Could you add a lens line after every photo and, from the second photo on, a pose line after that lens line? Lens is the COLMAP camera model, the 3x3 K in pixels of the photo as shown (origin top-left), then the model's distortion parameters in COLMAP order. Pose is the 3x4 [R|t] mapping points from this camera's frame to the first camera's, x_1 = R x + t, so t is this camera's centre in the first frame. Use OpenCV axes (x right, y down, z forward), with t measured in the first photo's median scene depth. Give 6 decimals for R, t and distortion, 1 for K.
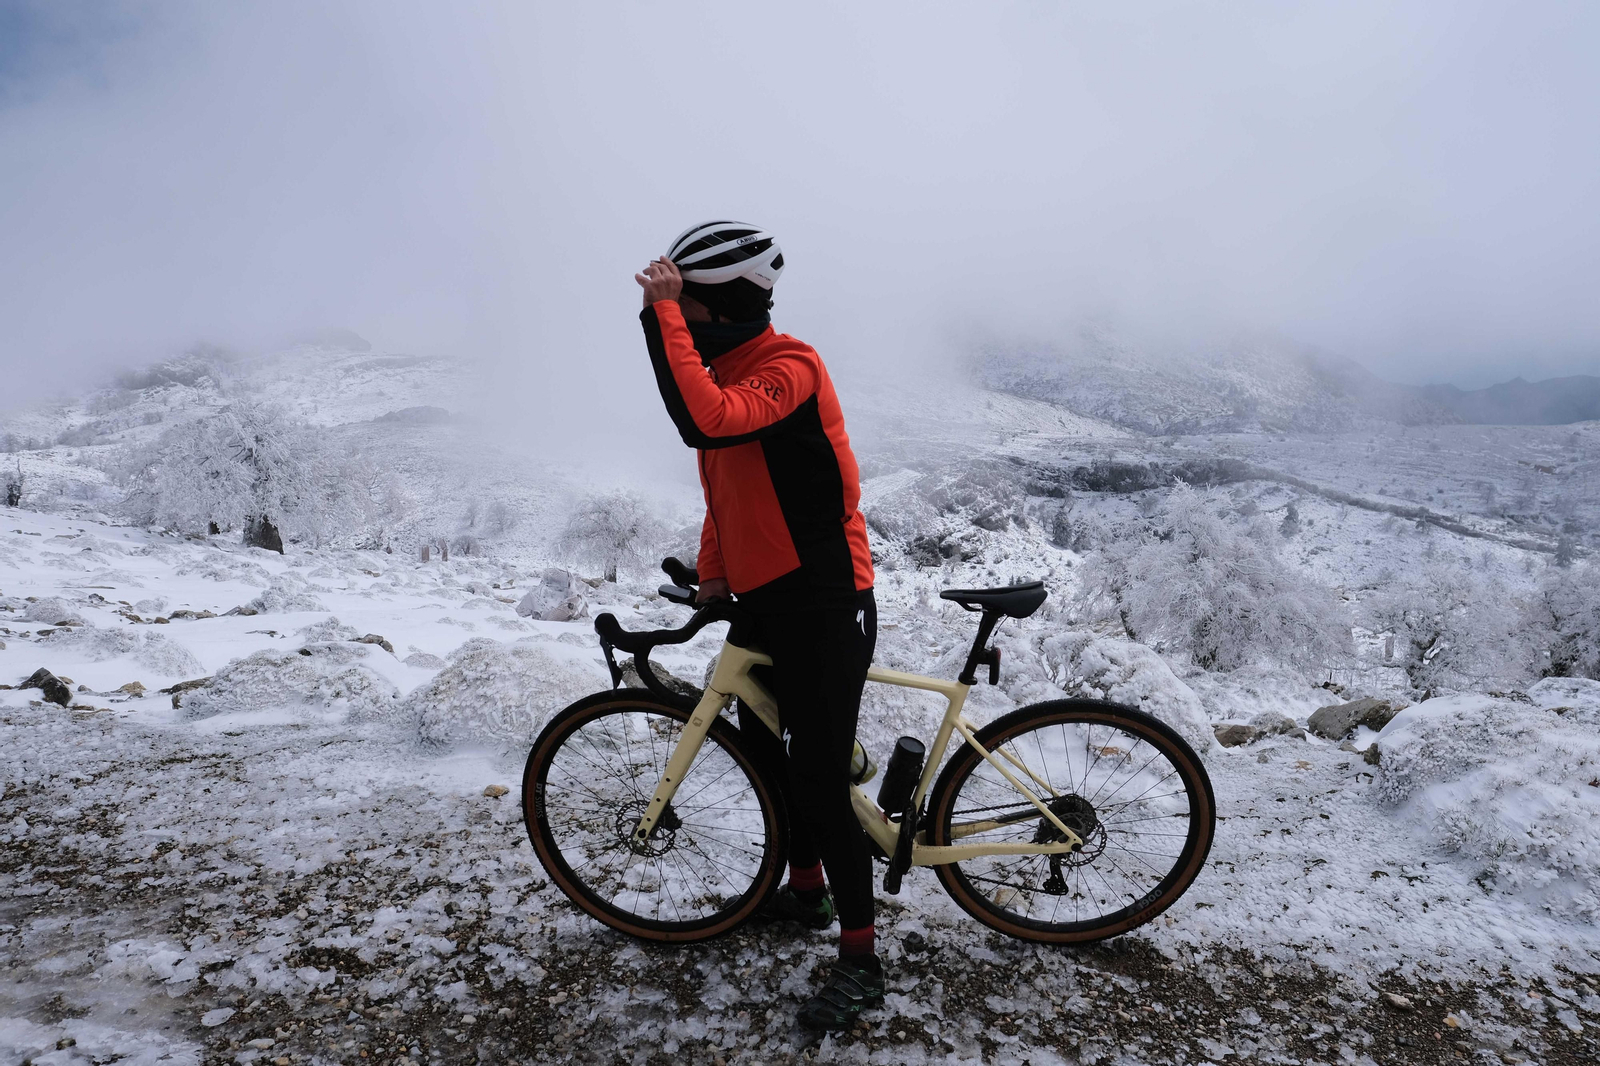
lens RADIAL K [[1156.4, 0, 800.0], [0, 1156.4, 533.0], [0, 0, 1]] dist [-0.004164, 0.000510]
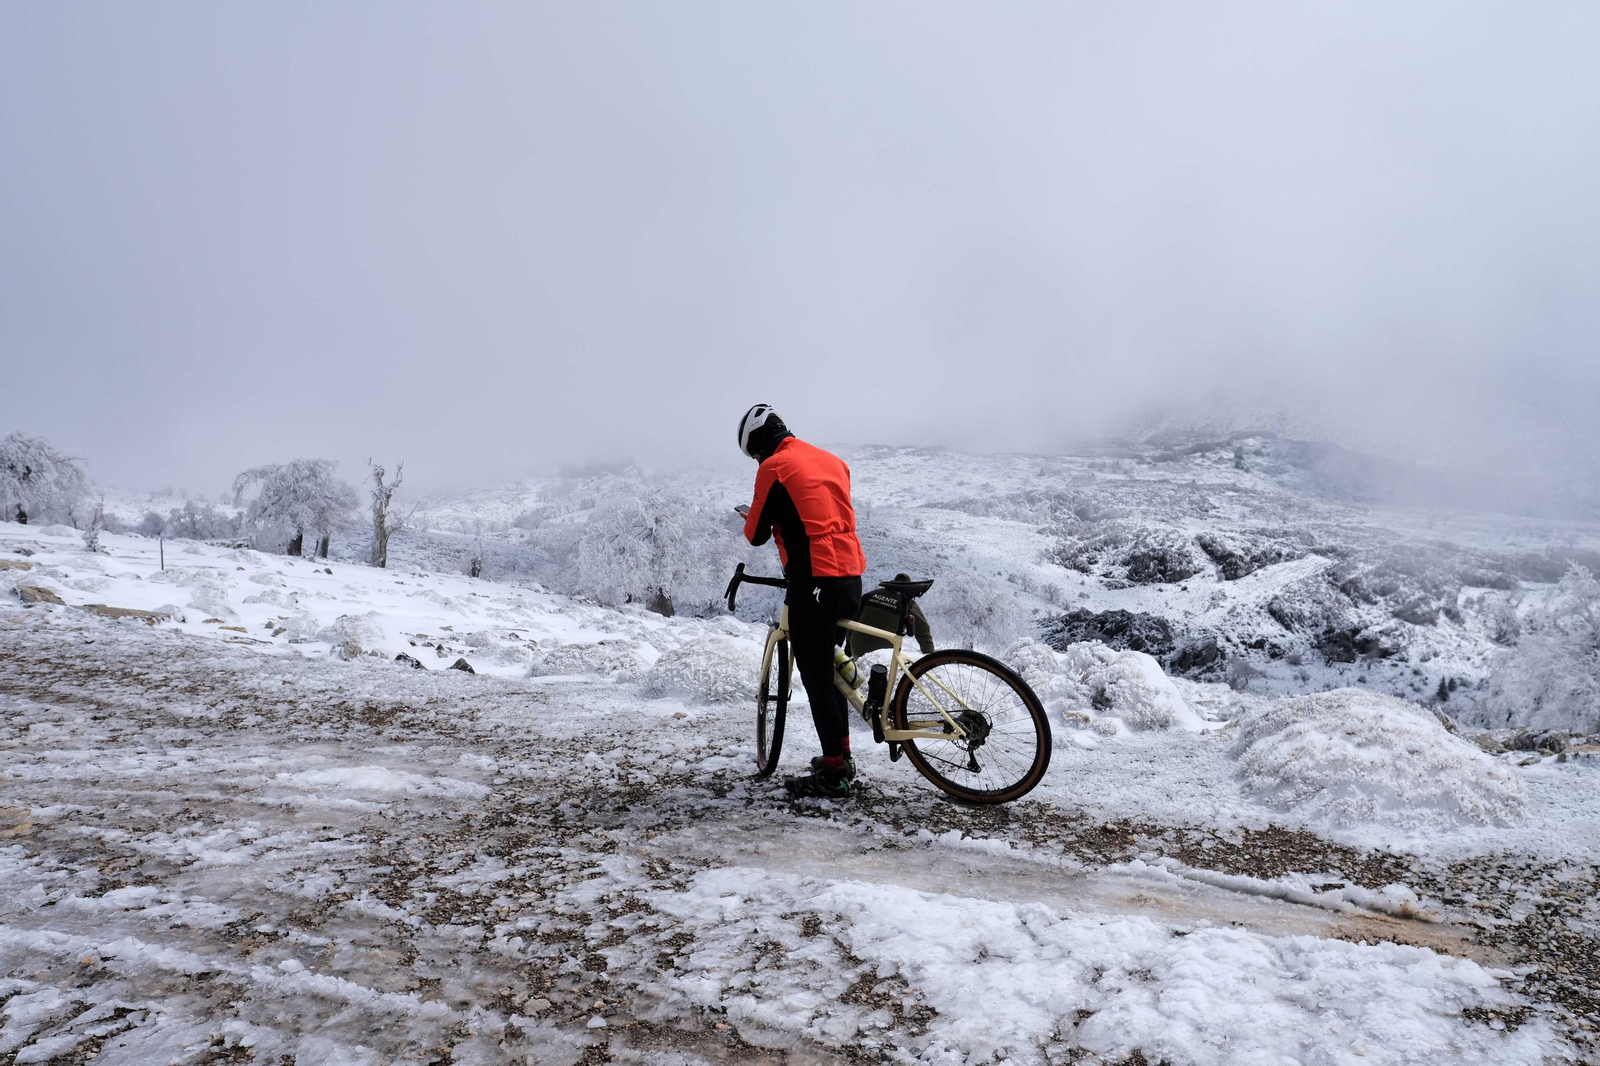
lens RADIAL K [[1156.4, 0, 800.0], [0, 1156.4, 533.0], [0, 0, 1]] dist [-0.004164, 0.000510]
pose [[0.947107, 0.002538, -0.320907, 0.343944], [-0.025634, 0.997372, -0.067768, 0.057122], [0.319891, 0.072410, 0.944683, -0.419064]]
